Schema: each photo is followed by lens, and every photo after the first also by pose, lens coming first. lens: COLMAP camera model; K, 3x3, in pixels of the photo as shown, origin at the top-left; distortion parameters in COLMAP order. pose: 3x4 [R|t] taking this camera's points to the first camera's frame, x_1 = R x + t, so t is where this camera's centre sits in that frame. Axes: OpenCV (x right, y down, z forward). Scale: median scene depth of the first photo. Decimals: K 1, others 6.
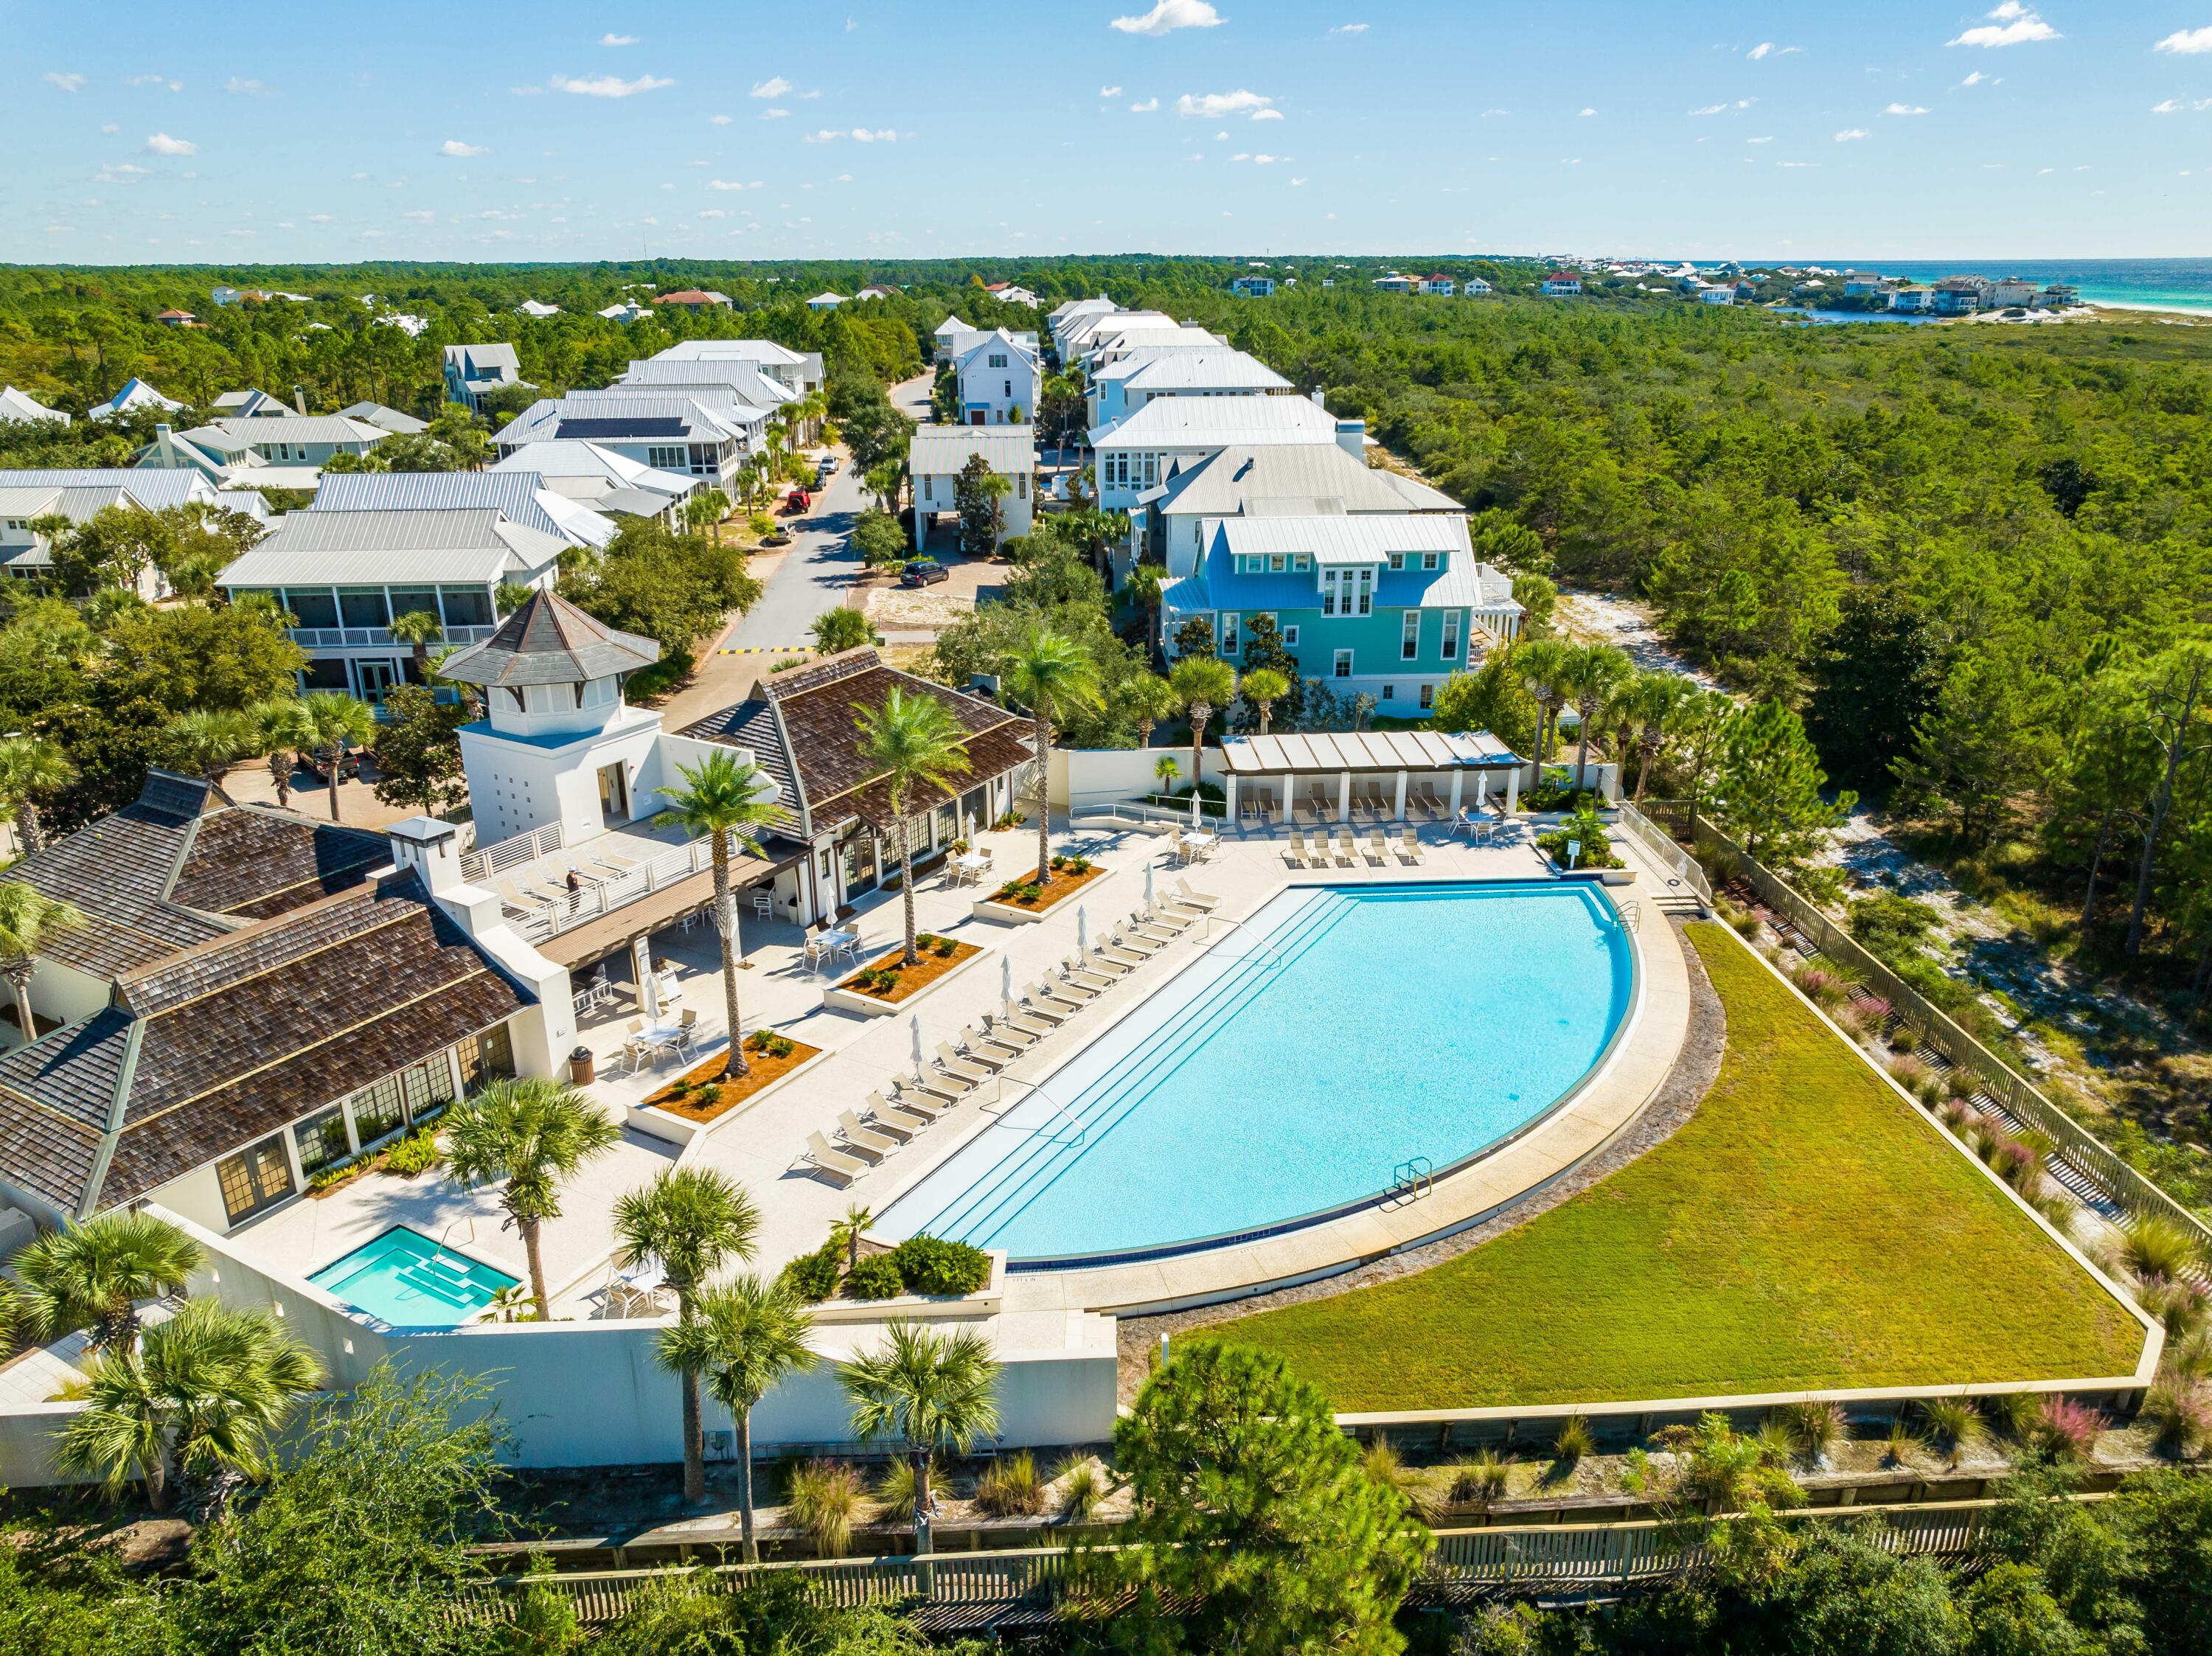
lens RADIAL K [[1555.3, 0, 1101.6], [0, 1555.3, 828.5], [0, 0, 1]] dist [0.003388, -0.002583]
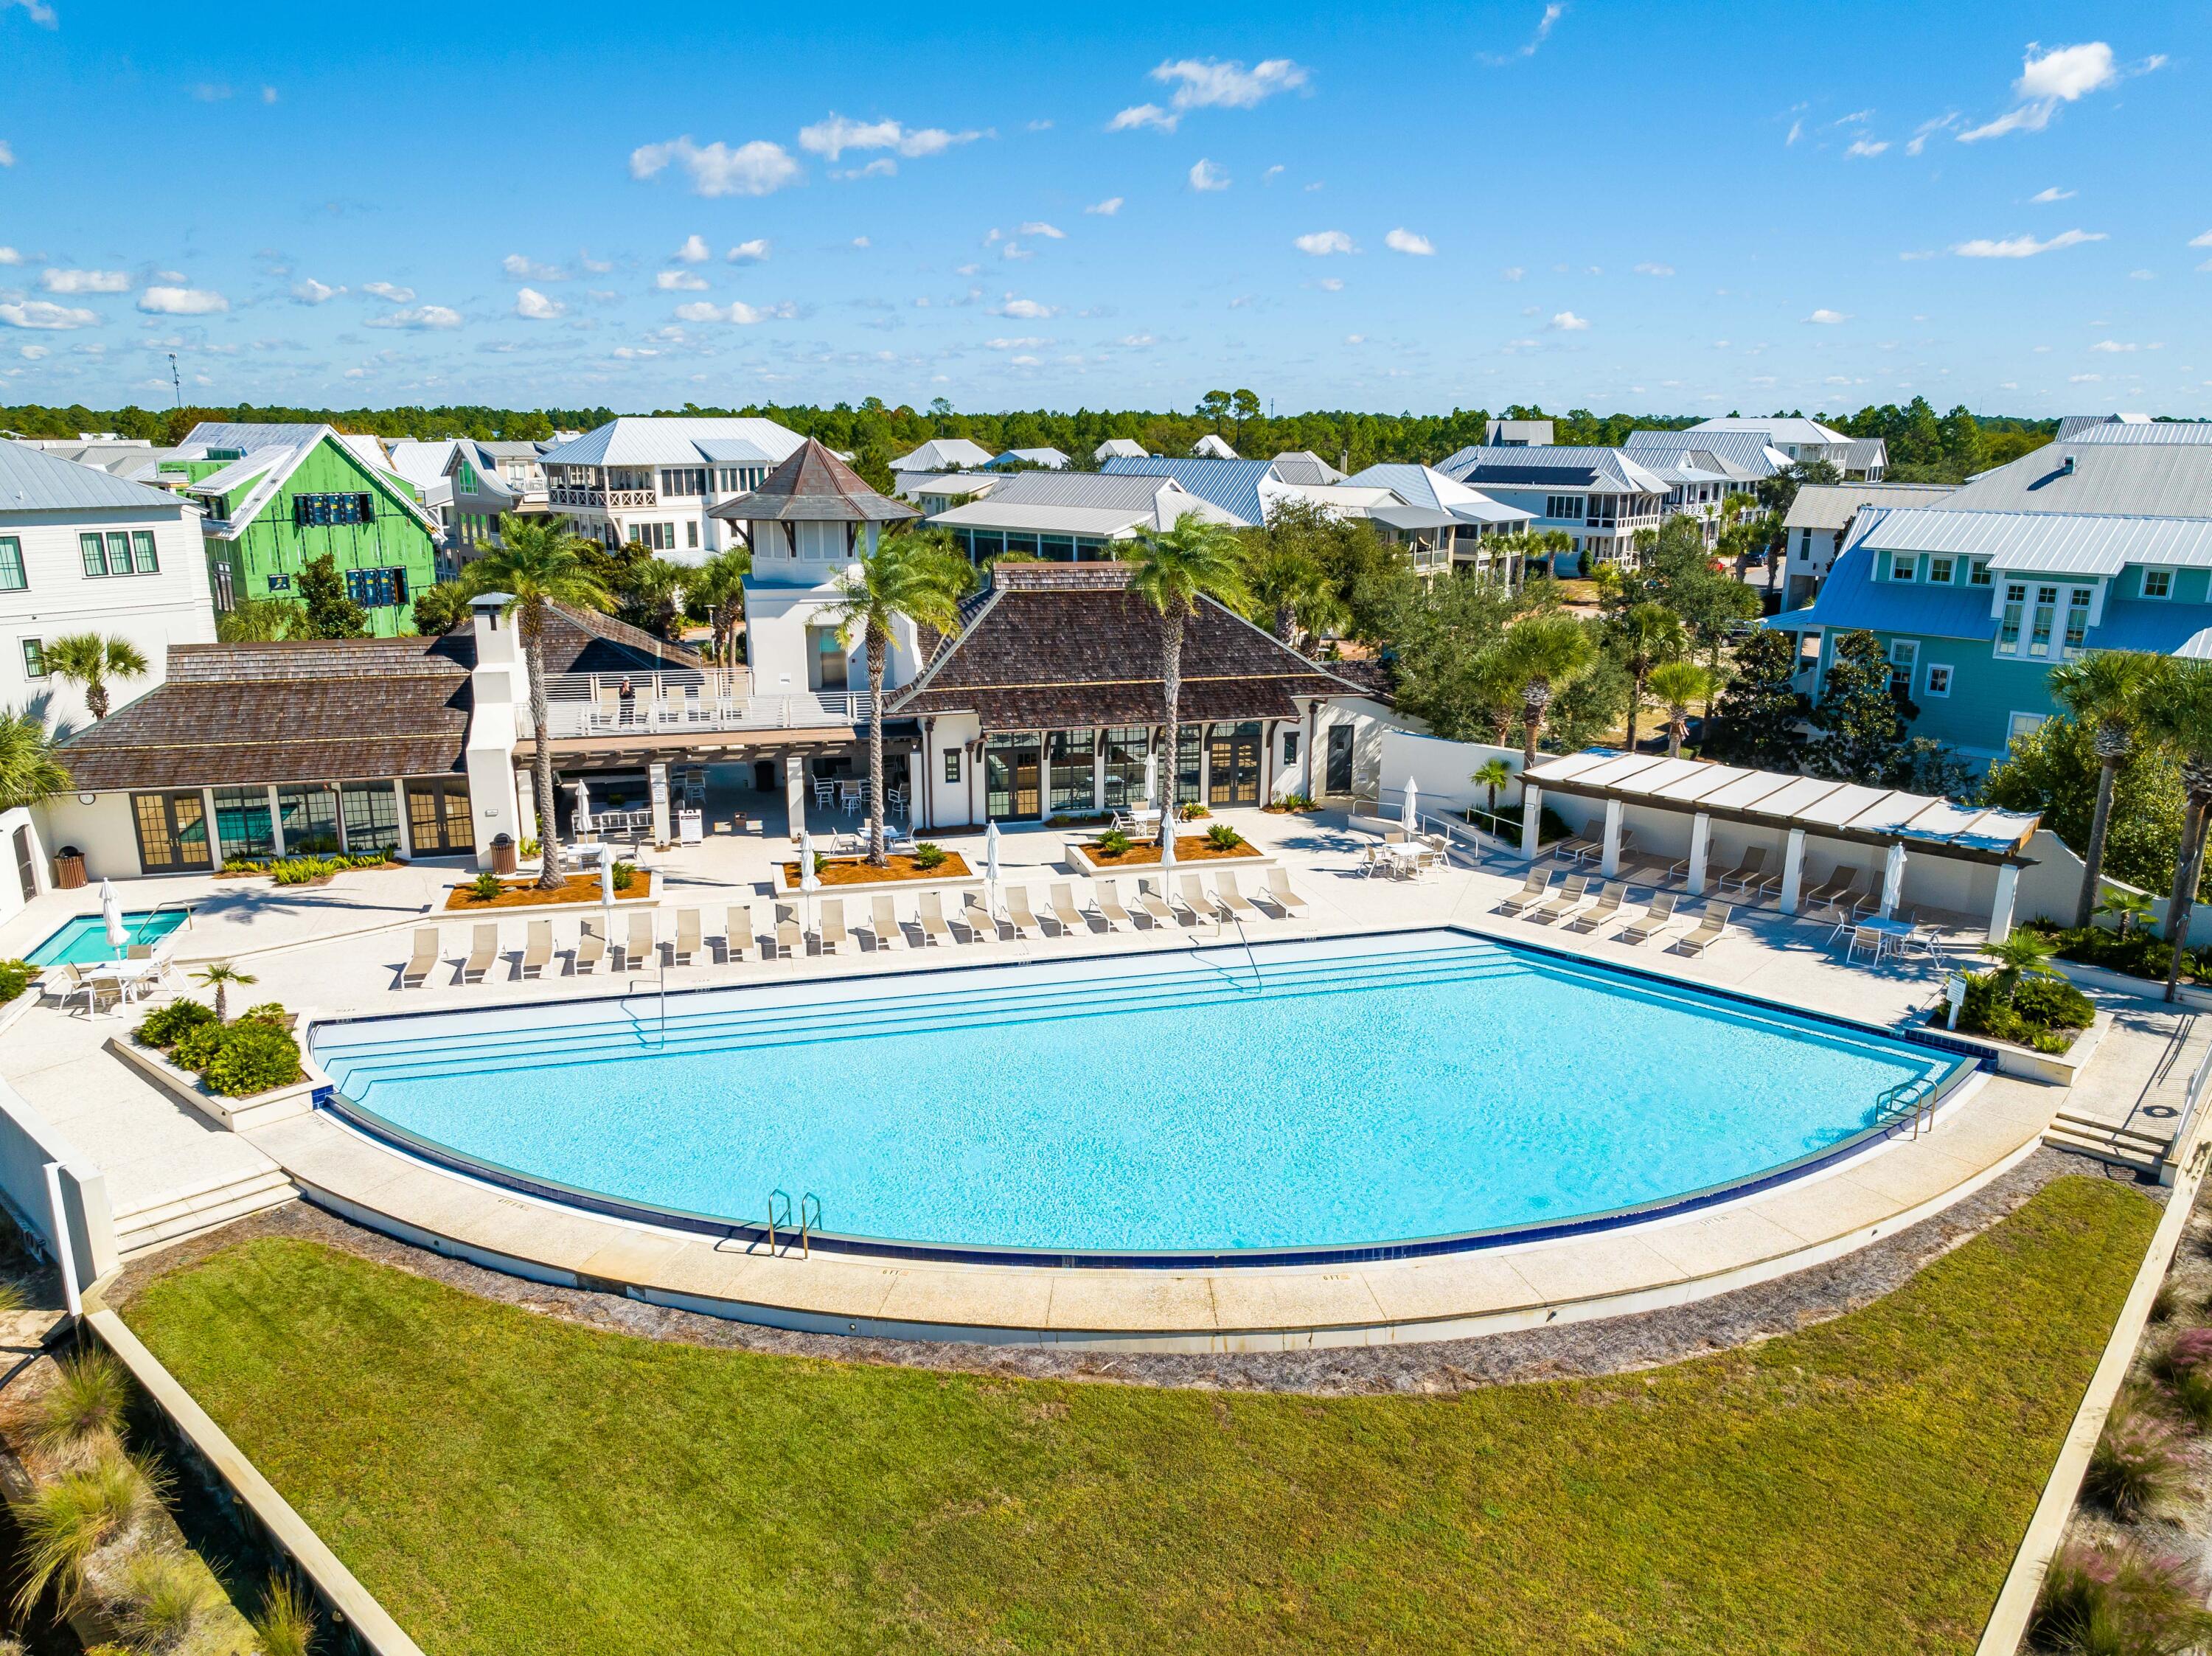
lens RADIAL K [[1555.3, 0, 1101.6], [0, 1555.3, 828.5], [0, 0, 1]] dist [0.003388, -0.002583]
pose [[0.715057, 0.187243, -0.673523, 0.265729], [-0.250933, 0.968001, 0.002702, 0.018771], [0.652477, 0.167077, 0.739161, 0.244347]]
